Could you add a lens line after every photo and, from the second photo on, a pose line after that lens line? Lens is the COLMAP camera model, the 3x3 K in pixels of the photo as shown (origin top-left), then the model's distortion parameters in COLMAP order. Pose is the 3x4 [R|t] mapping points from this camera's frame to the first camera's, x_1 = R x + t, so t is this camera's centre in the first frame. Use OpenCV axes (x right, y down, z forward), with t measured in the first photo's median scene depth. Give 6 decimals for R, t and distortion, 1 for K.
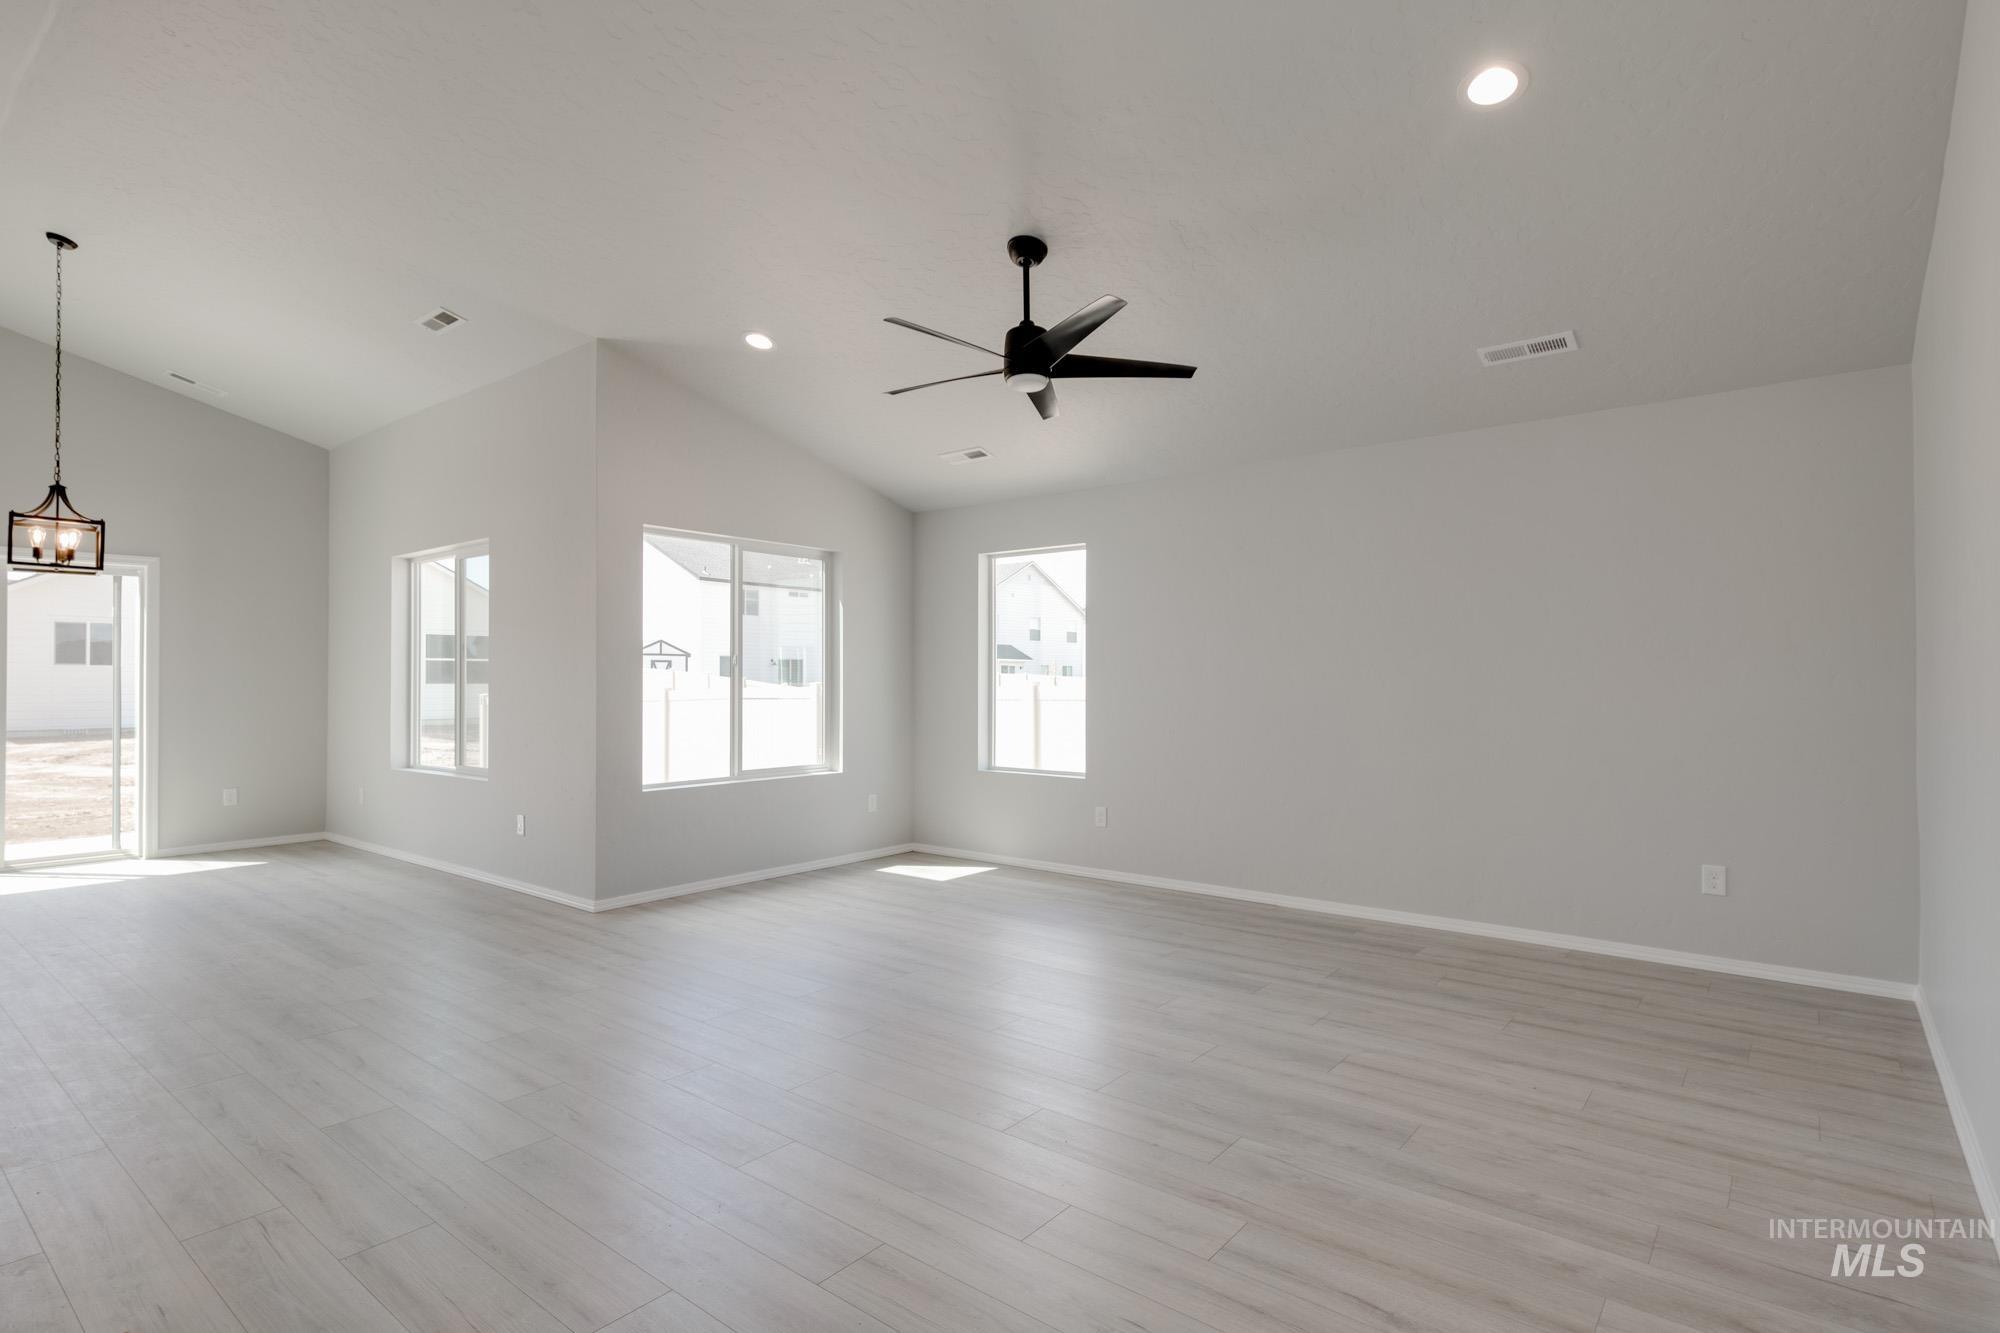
lens RADIAL K [[1001.4, 0, 991.8], [0, 1001.4, 670.9], [0, 0, 1]] dist [0.007633, -0.000645]
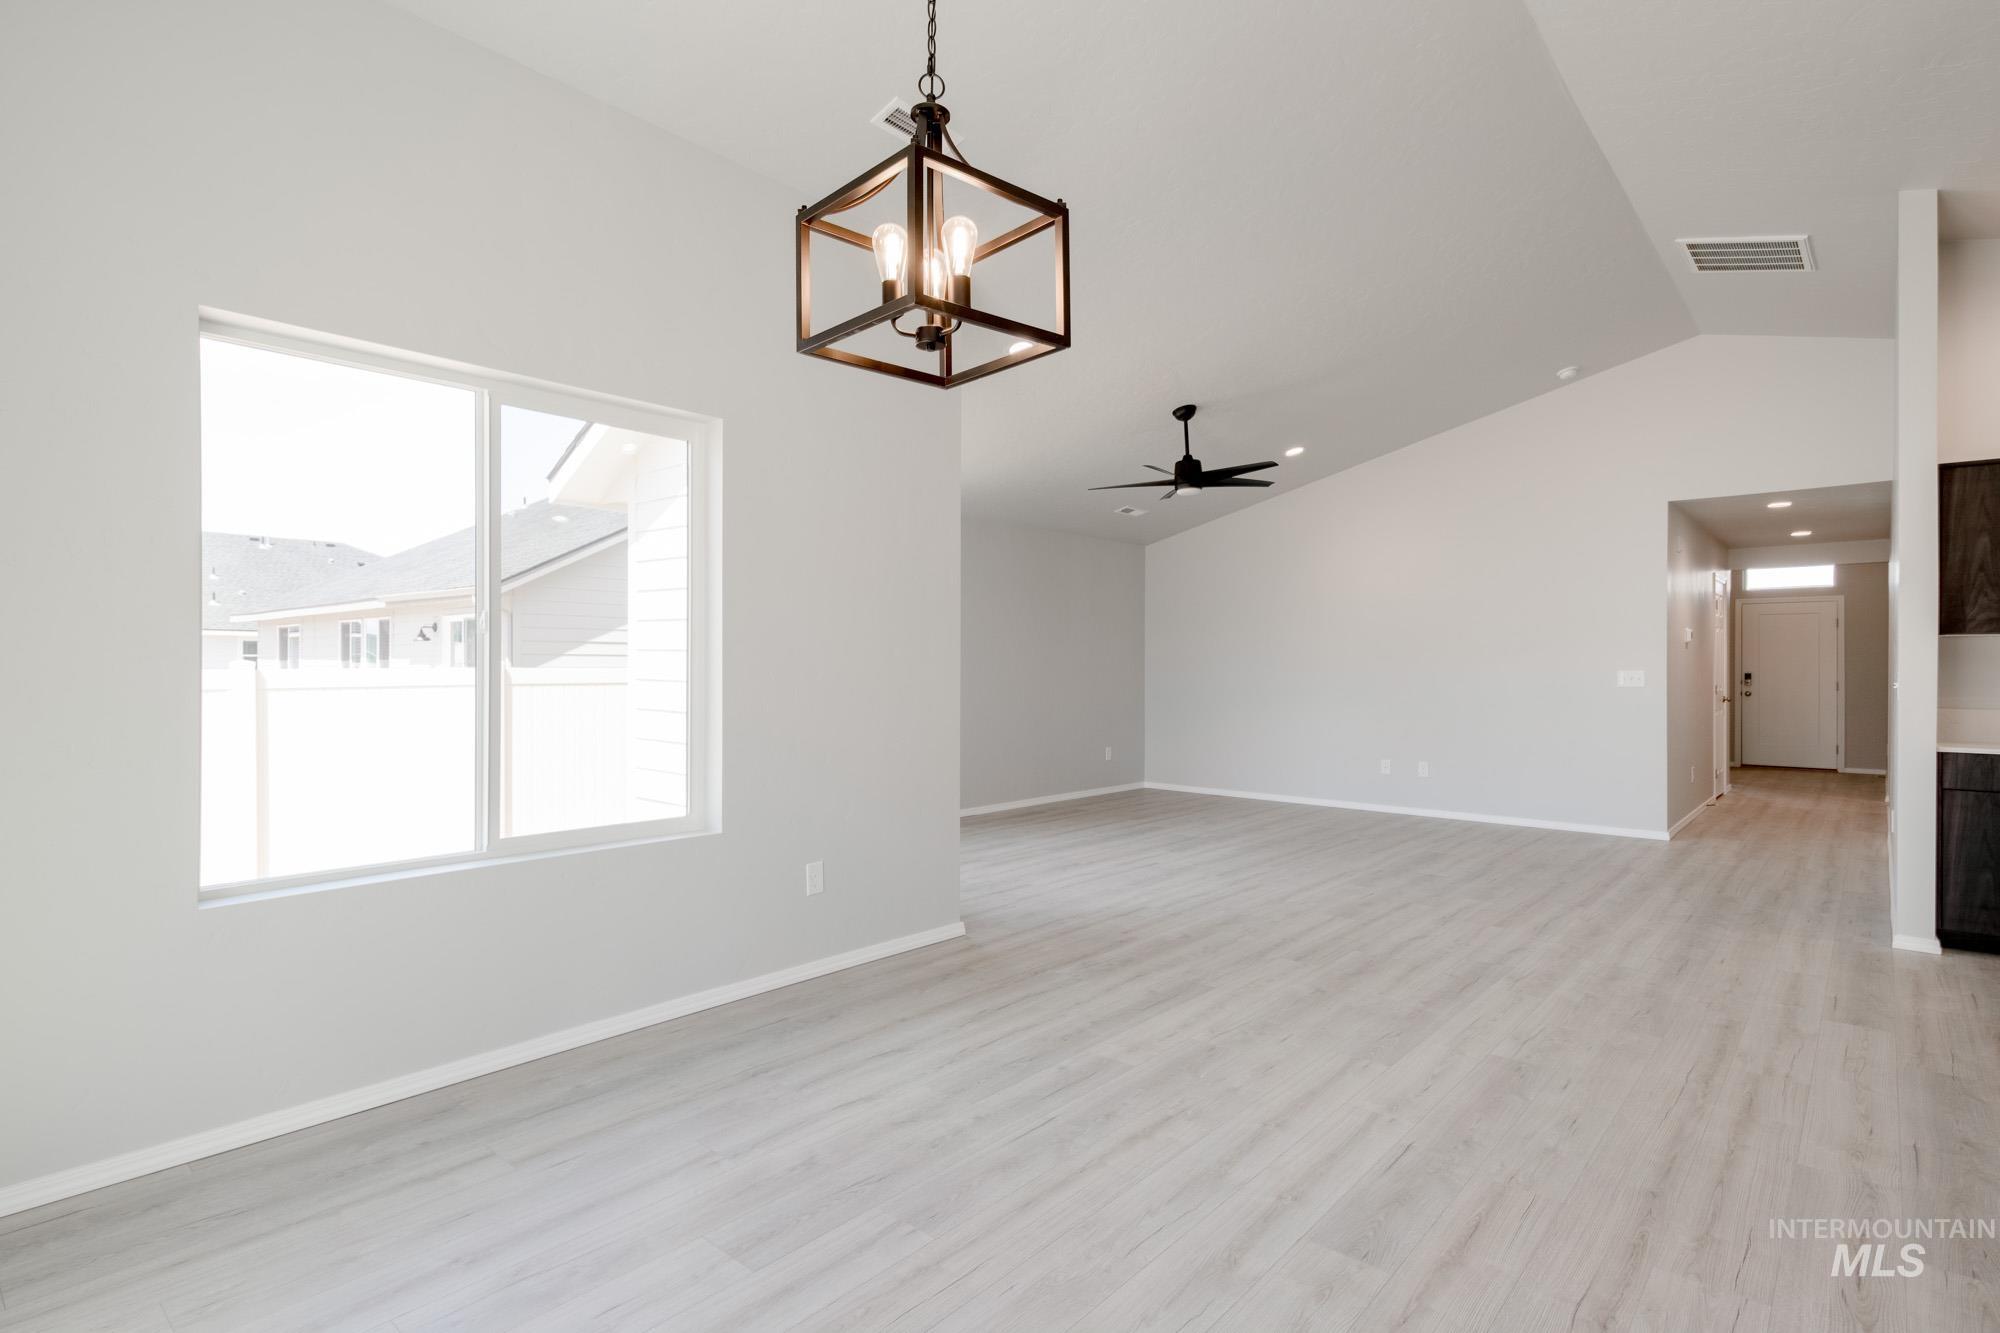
lens RADIAL K [[1001.4, 0, 991.8], [0, 1001.4, 670.9], [0, 0, 1]] dist [0.007633, -0.000645]
pose [[0.039475, -0.004424, 0.999211, -1.040460], [-0.014933, 0.999876, 0.005017, 0.008310], [-0.999109, -0.015120, 0.039404, 0.783600]]
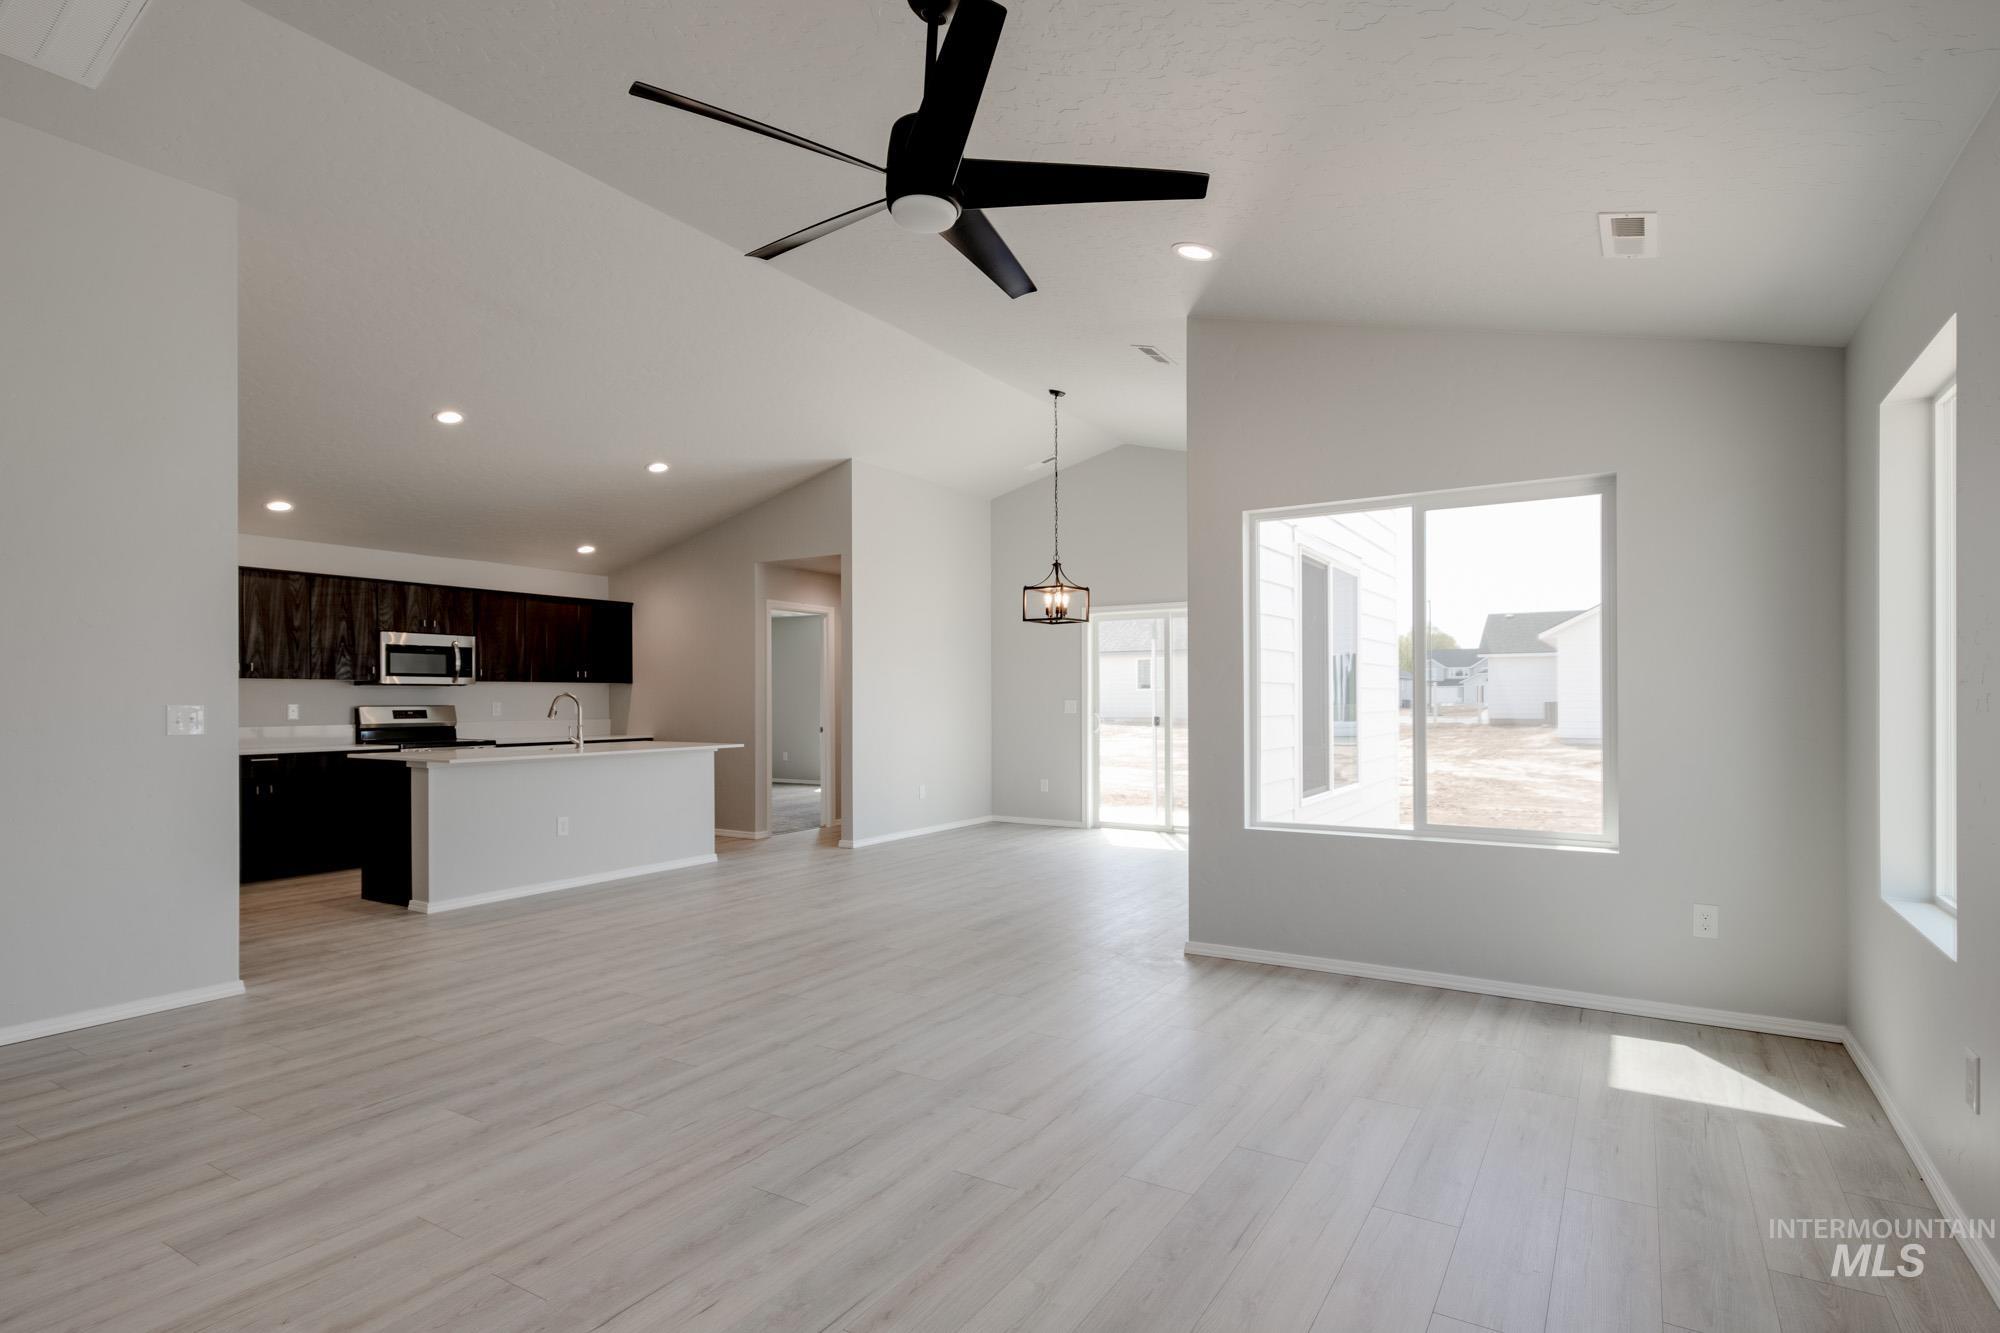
lens RADIAL K [[1017.3, 0, 1005.6], [0, 1017.3, 700.5], [0, 0, 1]] dist [0.012118, -0.000004]
pose [[0.128887, 0.001036, -0.991659, 0.411922], [0.015019, 0.999883, 0.002997, 0.005833], [0.991546, -0.015280, 0.128856, 0.600260]]
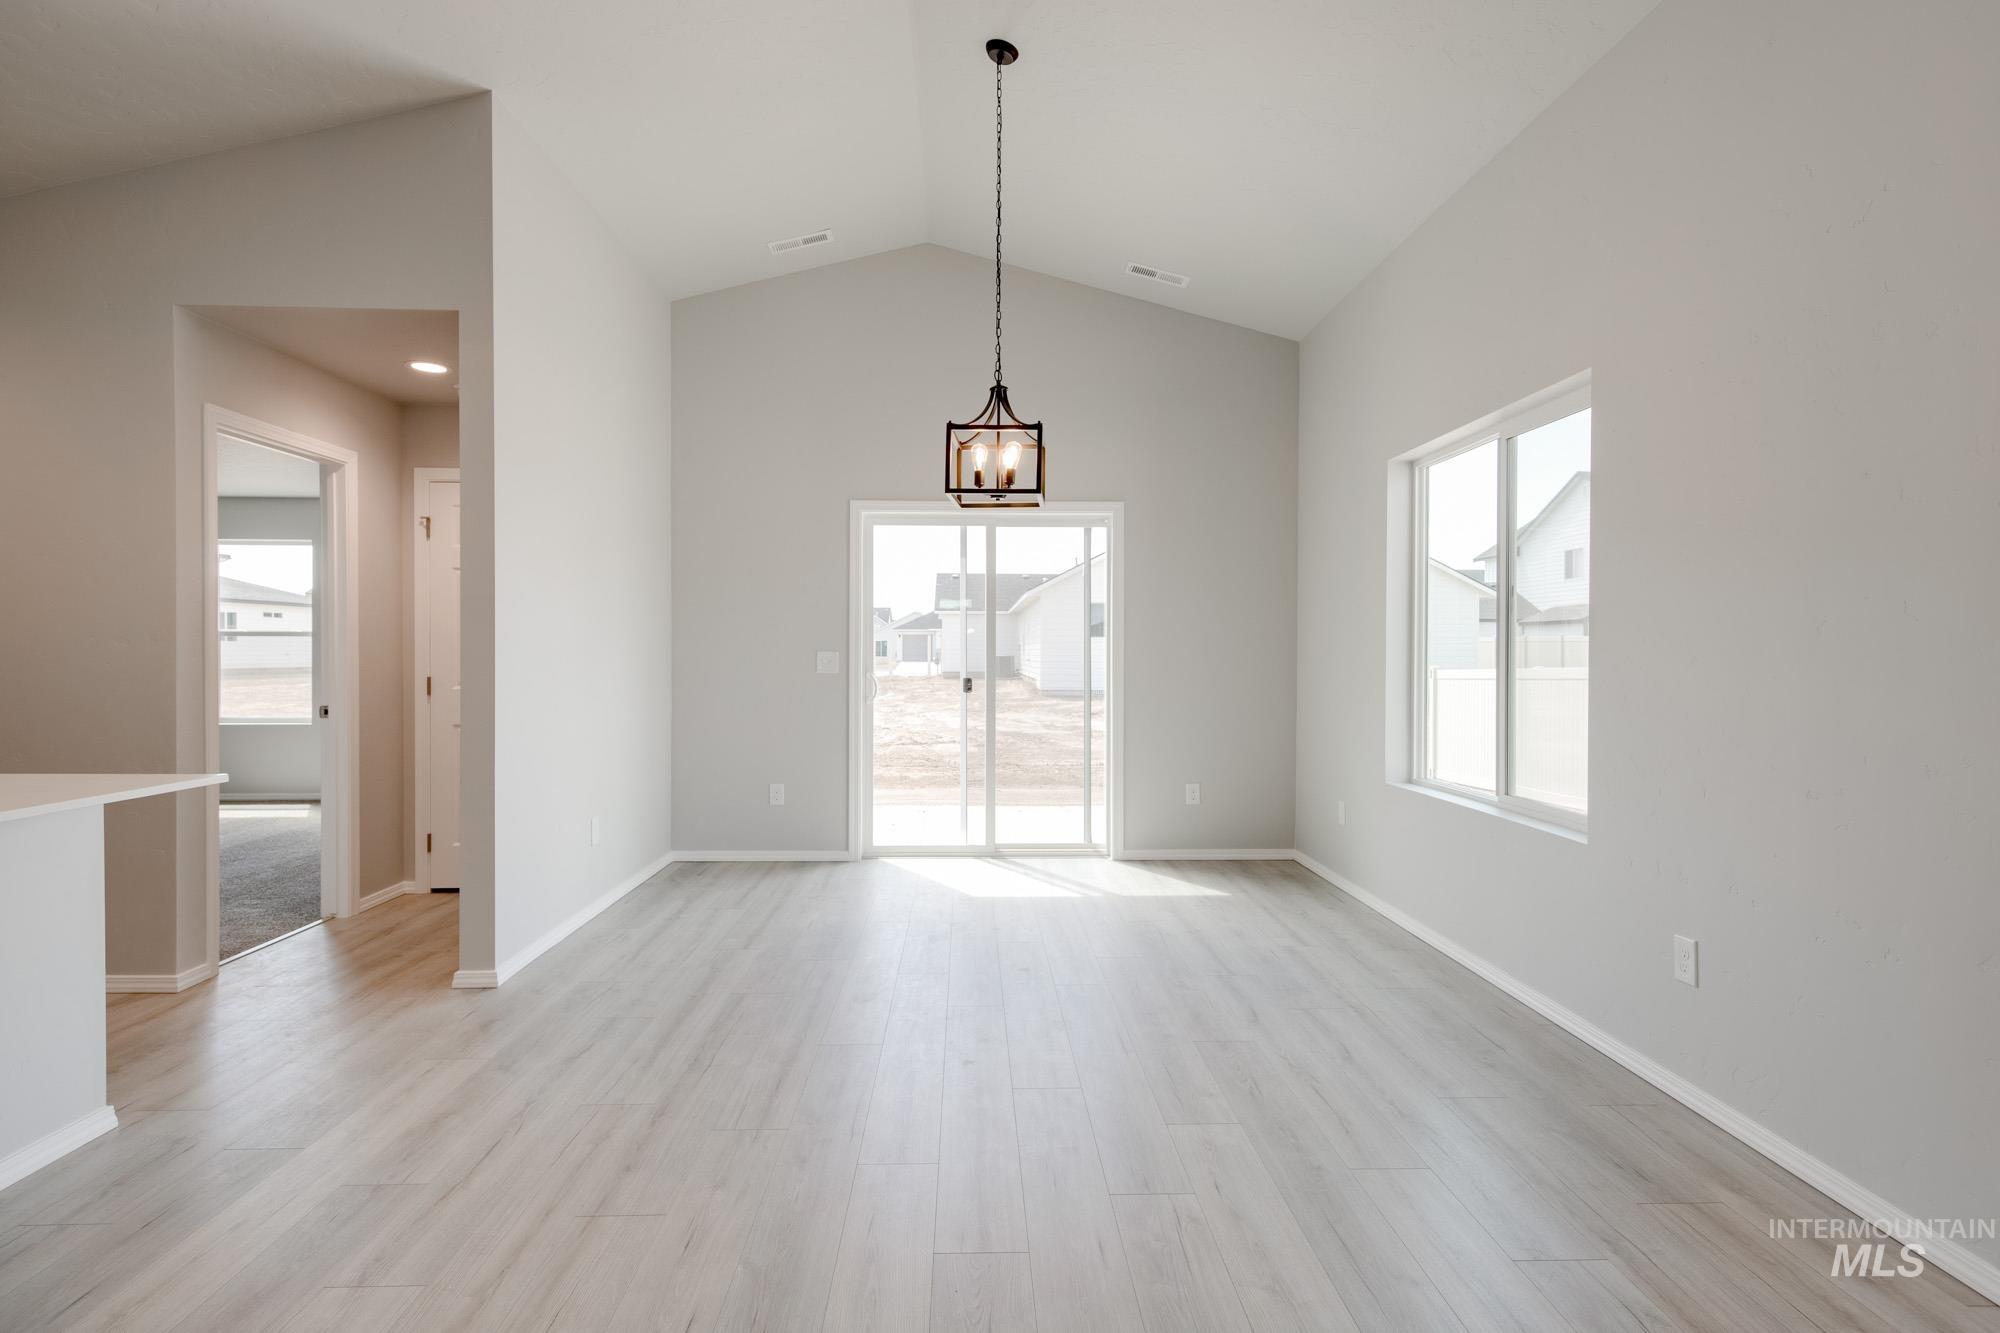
lens RADIAL K [[986.9, 0, 1000.0], [0, 986.9, 664.6], [0, 0, 1]] dist [0.009212, -0.001399]
pose [[0.657502, 0.011996, -0.753357, -0.304914], [0.005303, 0.999775, 0.020549, 0.005431], [0.753434, -0.017506, 0.657290, 0.421903]]
